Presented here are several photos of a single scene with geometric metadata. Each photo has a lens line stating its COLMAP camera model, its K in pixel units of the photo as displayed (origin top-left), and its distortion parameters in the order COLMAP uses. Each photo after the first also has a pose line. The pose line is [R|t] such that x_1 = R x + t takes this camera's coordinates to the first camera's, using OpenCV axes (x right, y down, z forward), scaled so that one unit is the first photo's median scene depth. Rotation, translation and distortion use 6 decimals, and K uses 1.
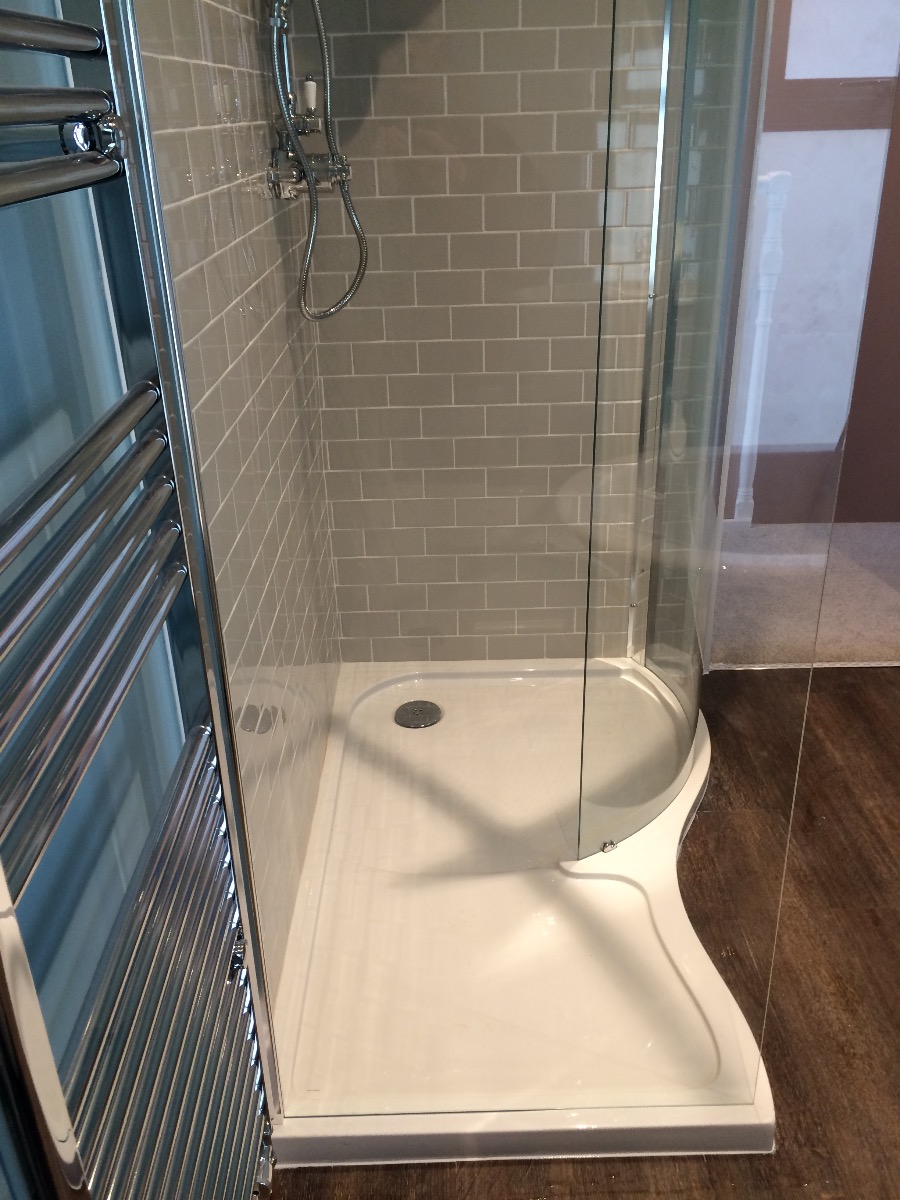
lens RADIAL K [[1019.2, 0, 469.1], [0, 1019.2, 597.9], [0, 0, 1]] dist [0.063797, -0.105212]
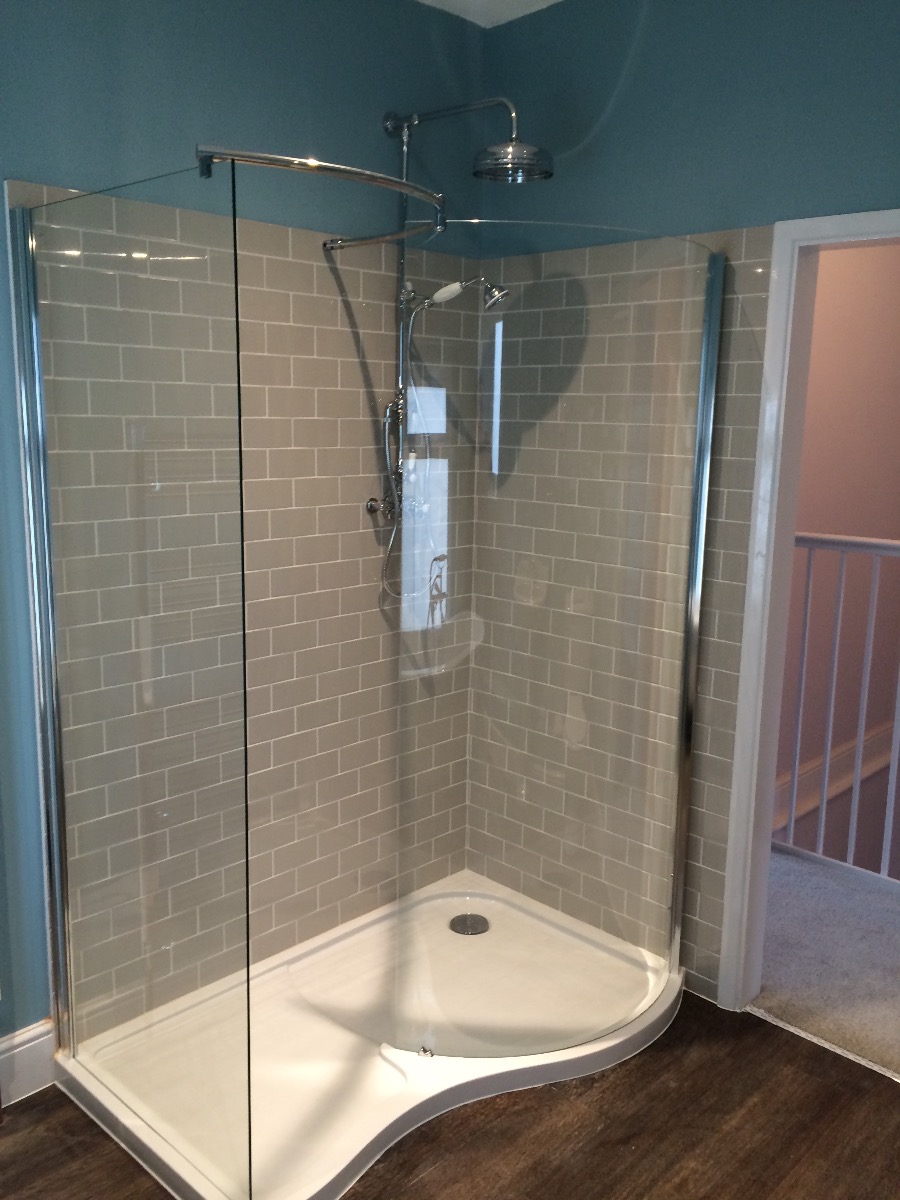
lens RADIAL K [[1019.2, 0, 469.1], [0, 1019.2, 597.9], [0, 0, 1]] dist [0.063797, -0.105212]
pose [[0.715822, 0.164502, -0.678630, 0.867157], [-0.337114, 0.932508, -0.129547, -0.107835], [0.611517, 0.321508, 0.722966, 0.002283]]
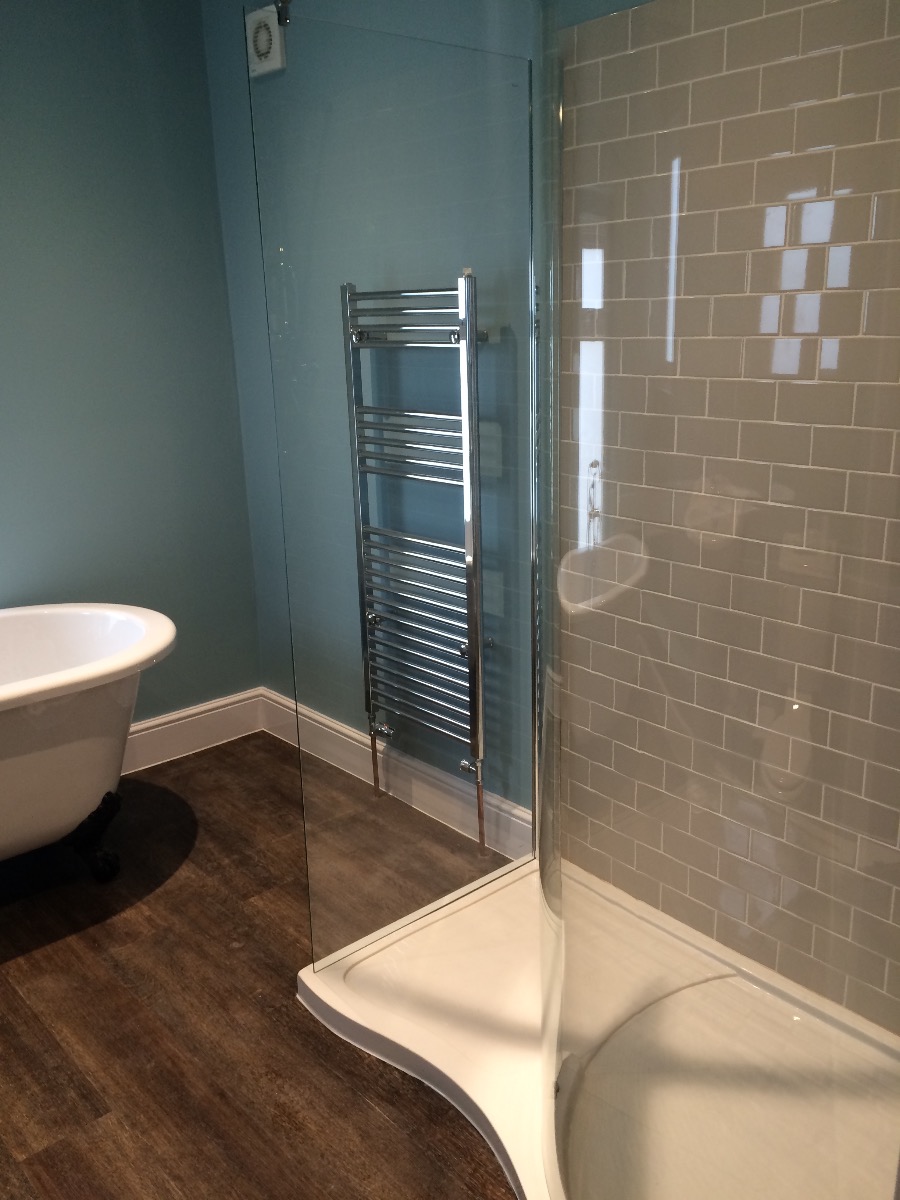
lens RADIAL K [[1019.2, 0, 469.1], [0, 1019.2, 597.9], [0, 0, 1]] dist [0.063797, -0.105212]
pose [[-0.754631, 0.219320, -0.618410, 0.653513], [-0.251269, 0.774046, 0.581135, -0.612085], [0.606132, 0.593929, -0.529010, 1.151853]]
